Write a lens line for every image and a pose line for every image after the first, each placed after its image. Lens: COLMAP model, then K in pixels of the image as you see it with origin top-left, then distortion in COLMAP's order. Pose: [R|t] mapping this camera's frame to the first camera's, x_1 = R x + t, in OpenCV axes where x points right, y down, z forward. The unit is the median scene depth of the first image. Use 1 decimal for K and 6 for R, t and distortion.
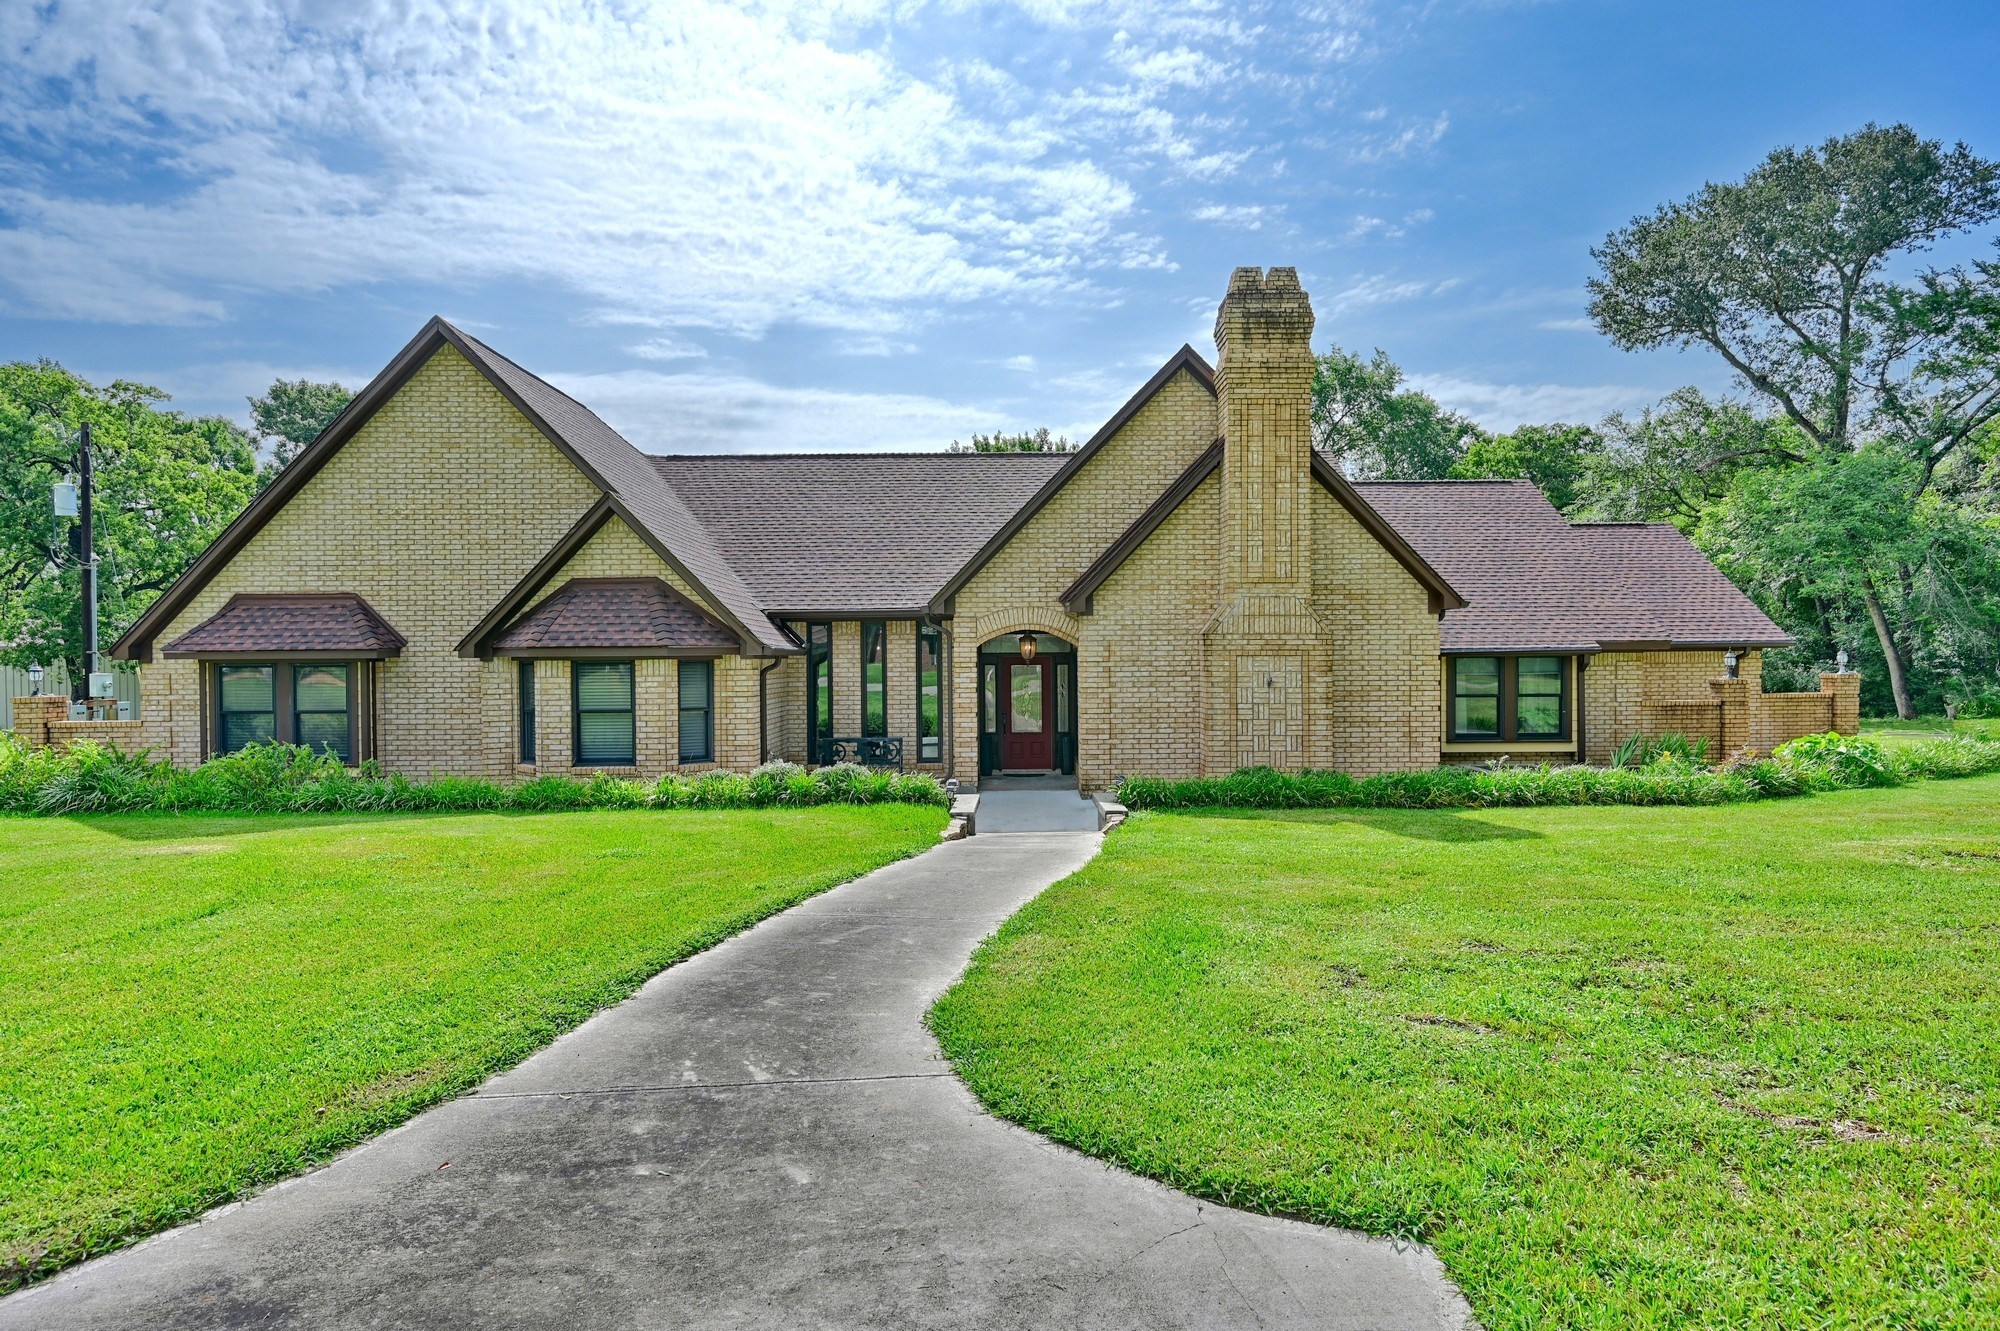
lens RADIAL K [[1152.0, 0, 1000.4], [0, 1152.0, 665.2], [0, 0, 1]] dist [0.000026, -0.000047]
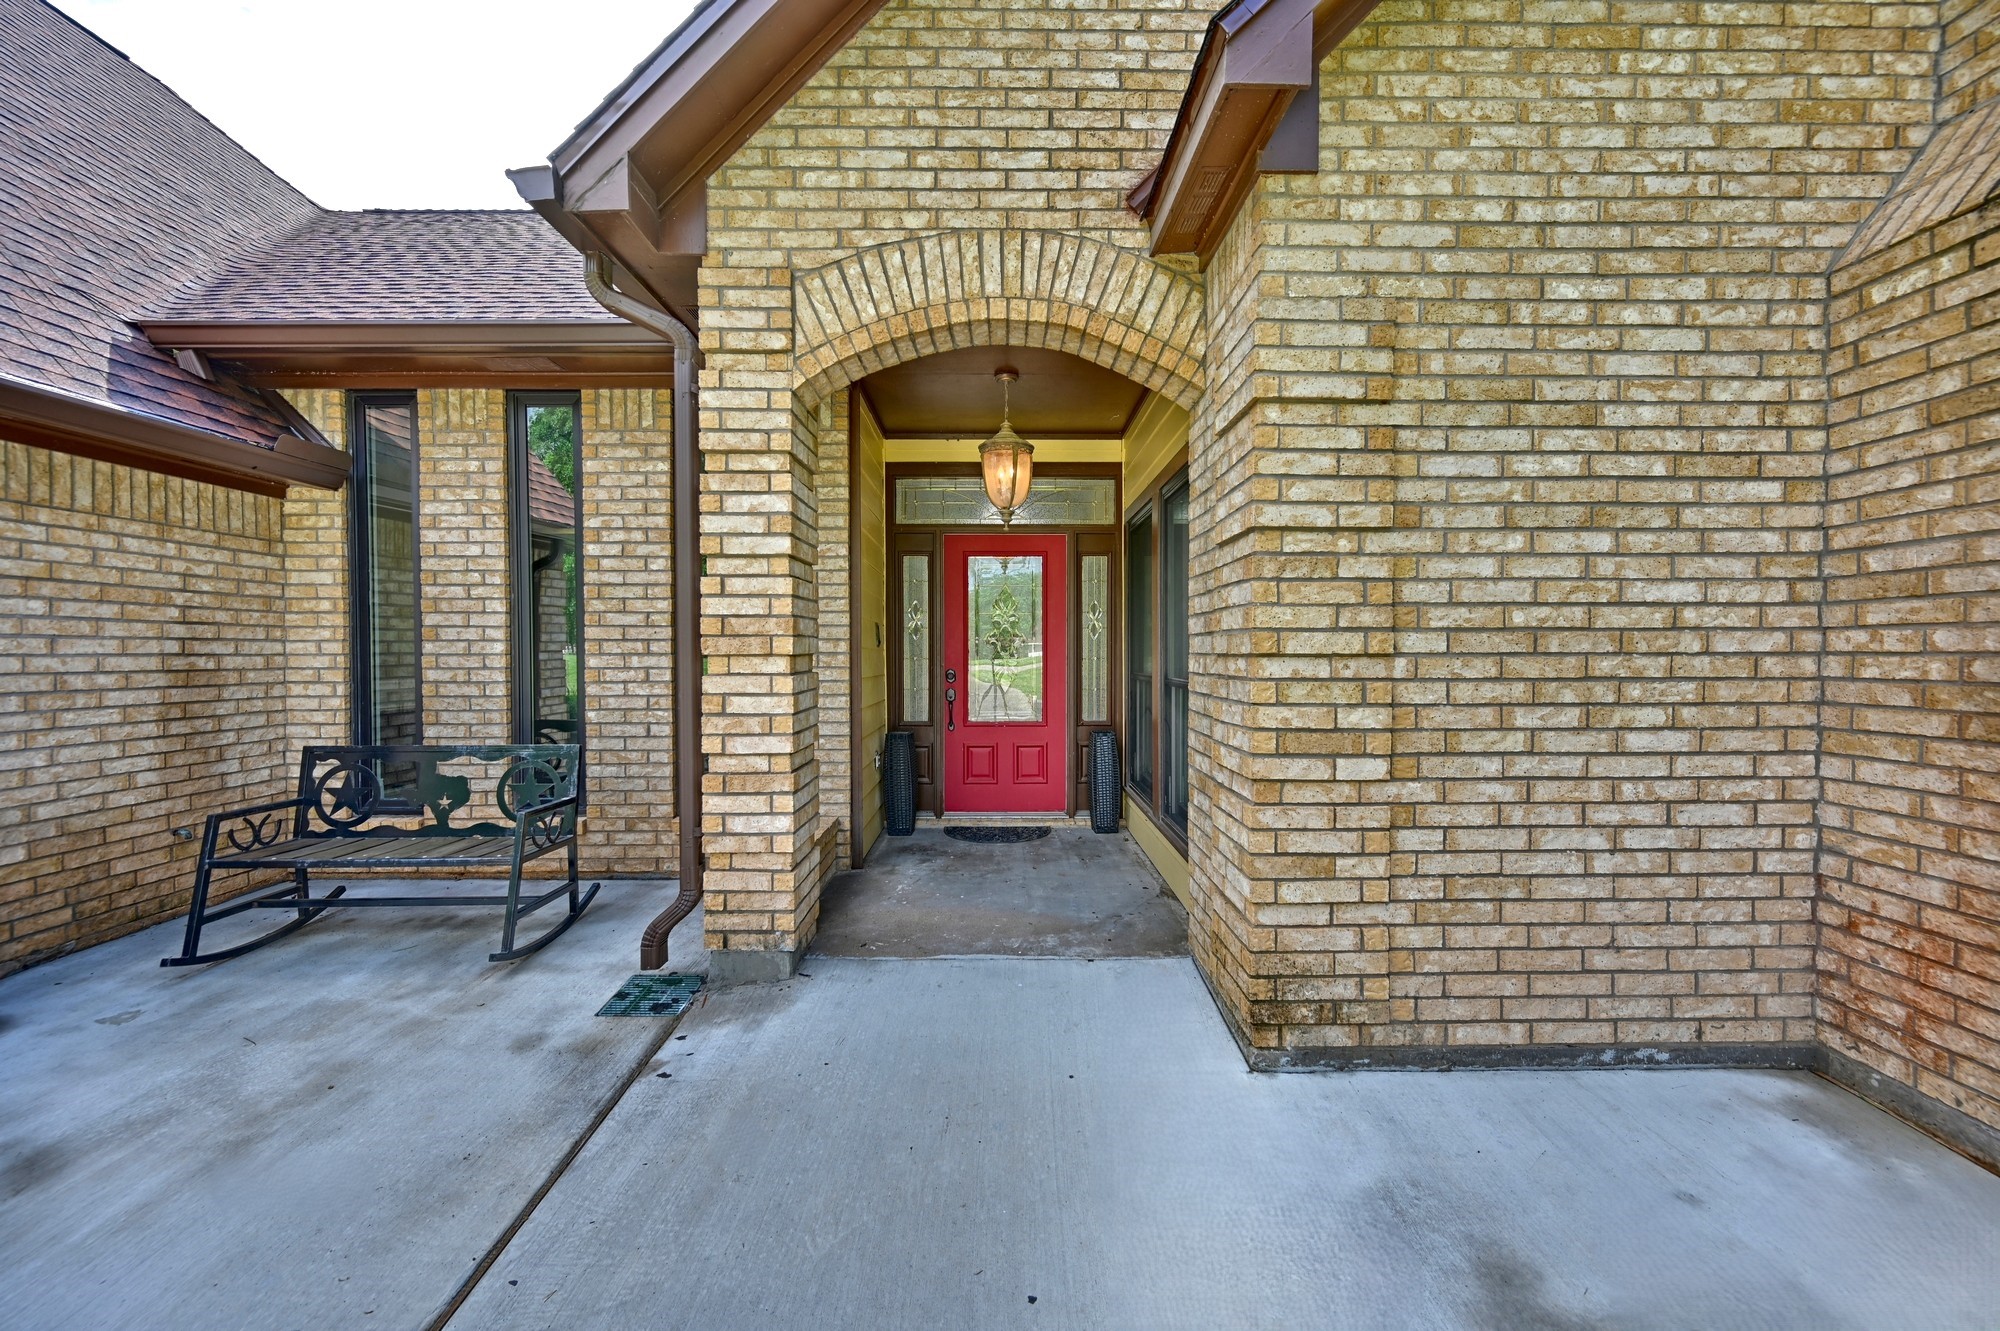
lens RADIAL K [[808.7, 0, 1000.7], [0, 808.7, 661.2], [0, 0, 1]] dist [0.000237, 0.000008]
pose [[0.999973, 0.007336, 0.000209, 0.024305], [-0.007338, 0.999946, 0.007391, 0.040624], [-0.000155, -0.007392, 0.999973, 0.825298]]
